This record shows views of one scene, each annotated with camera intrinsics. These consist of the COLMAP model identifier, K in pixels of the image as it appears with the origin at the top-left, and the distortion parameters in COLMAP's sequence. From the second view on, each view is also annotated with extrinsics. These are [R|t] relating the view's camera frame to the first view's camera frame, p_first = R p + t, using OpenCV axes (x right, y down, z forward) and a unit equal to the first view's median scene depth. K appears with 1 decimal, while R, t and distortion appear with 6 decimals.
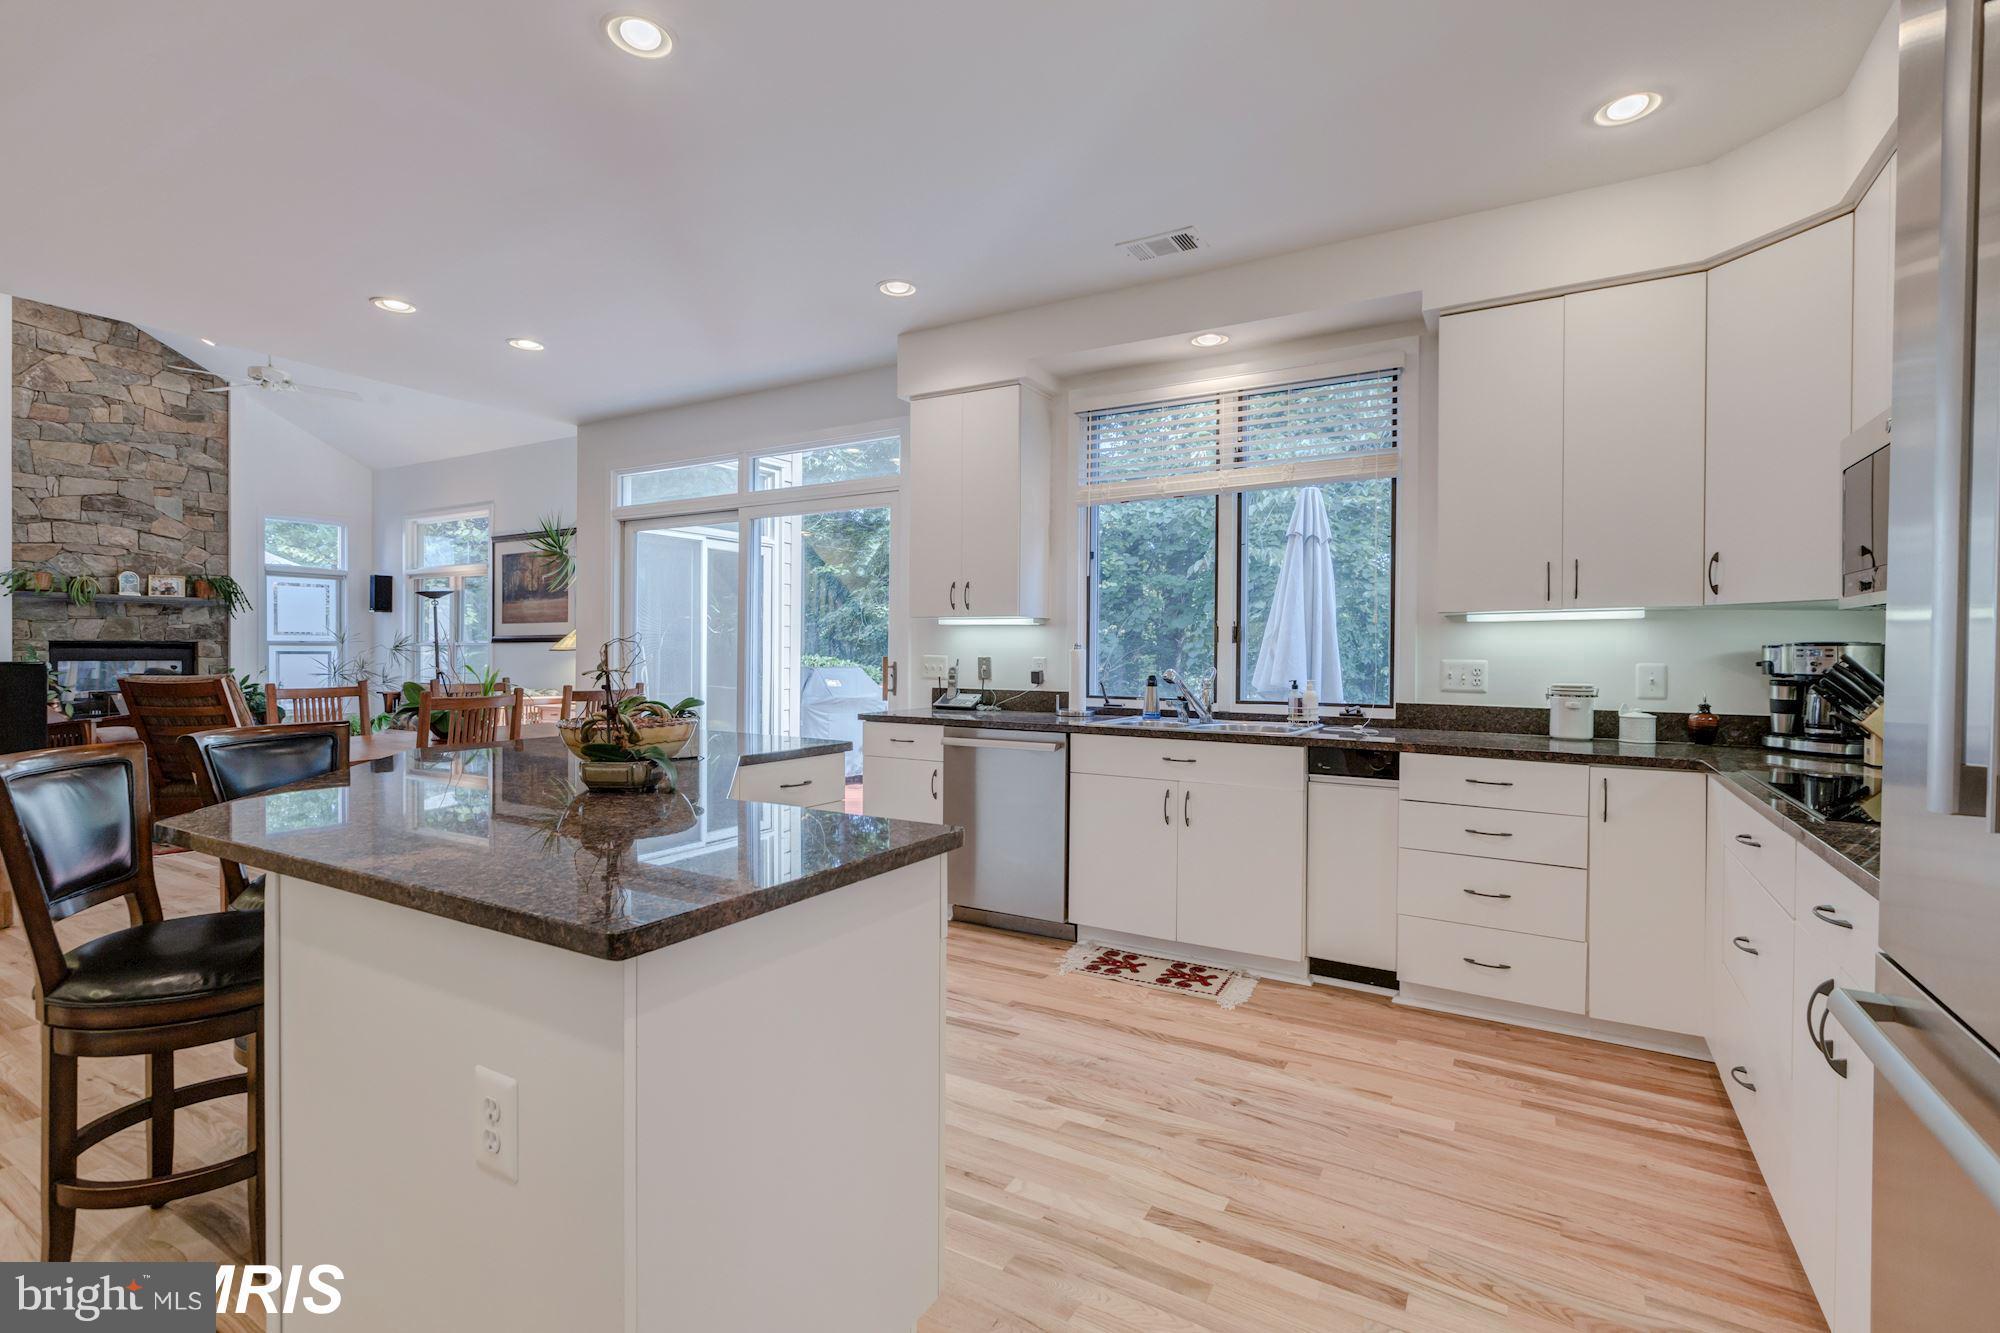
lens RADIAL K [[903.0, 0, 991.1], [0, 903.0, 659.2], [0, 0, 1]] dist [-0.001653, -0.000420]
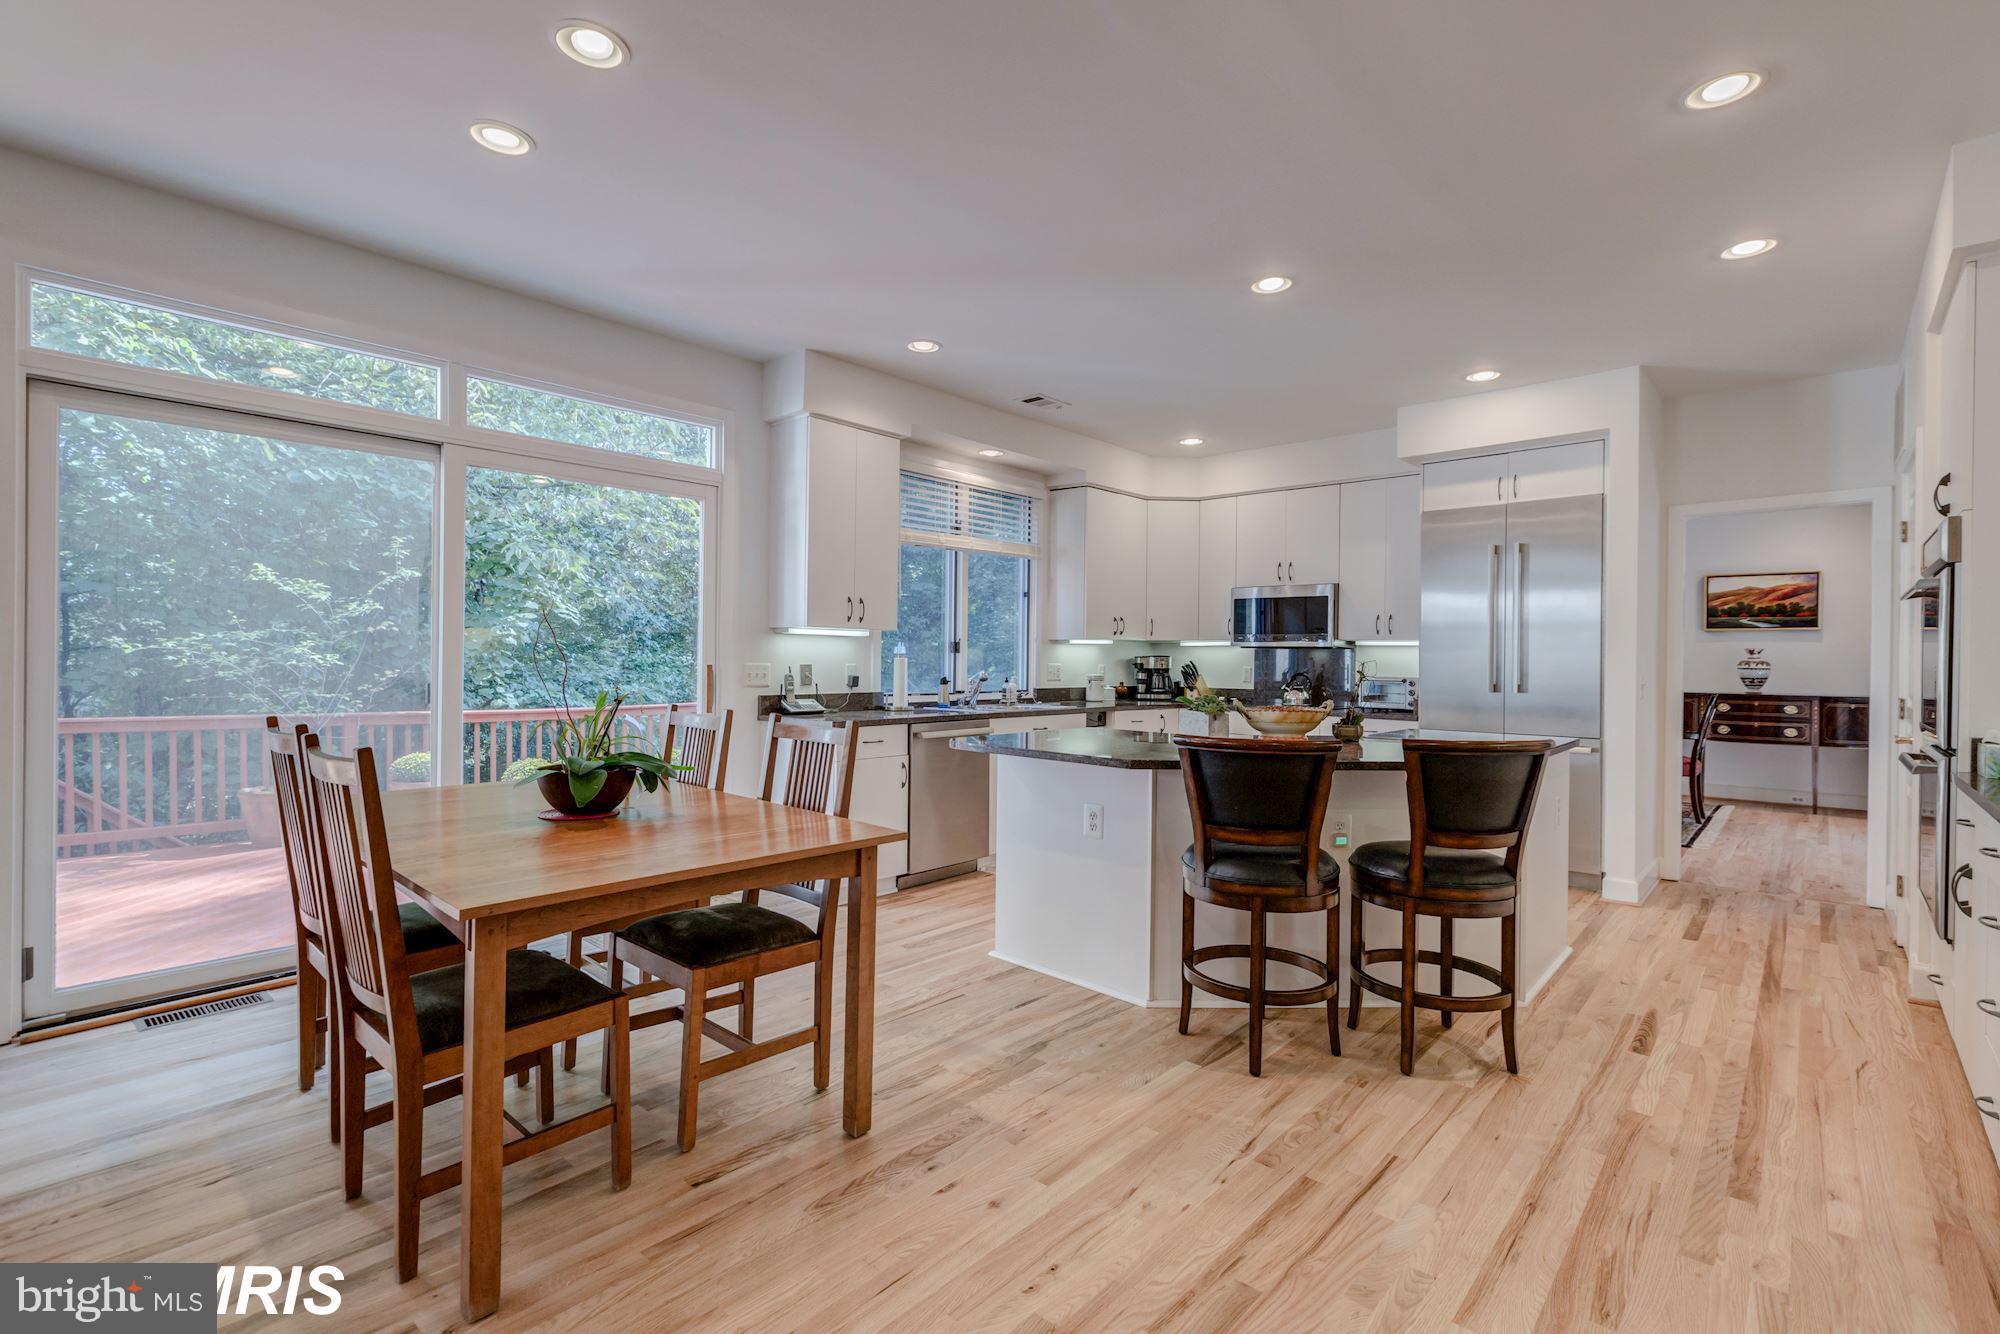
lens RADIAL K [[903.0, 0, 991.1], [0, 903.0, 659.7], [0, 0, 1]] dist [-0.001653, -0.000420]
pose [[0.203565, -0.007639, 0.979032, -1.200674], [-0.000727, 0.999968, 0.007954, -0.019499], [-0.979061, -0.002331, 0.203553, 0.669789]]
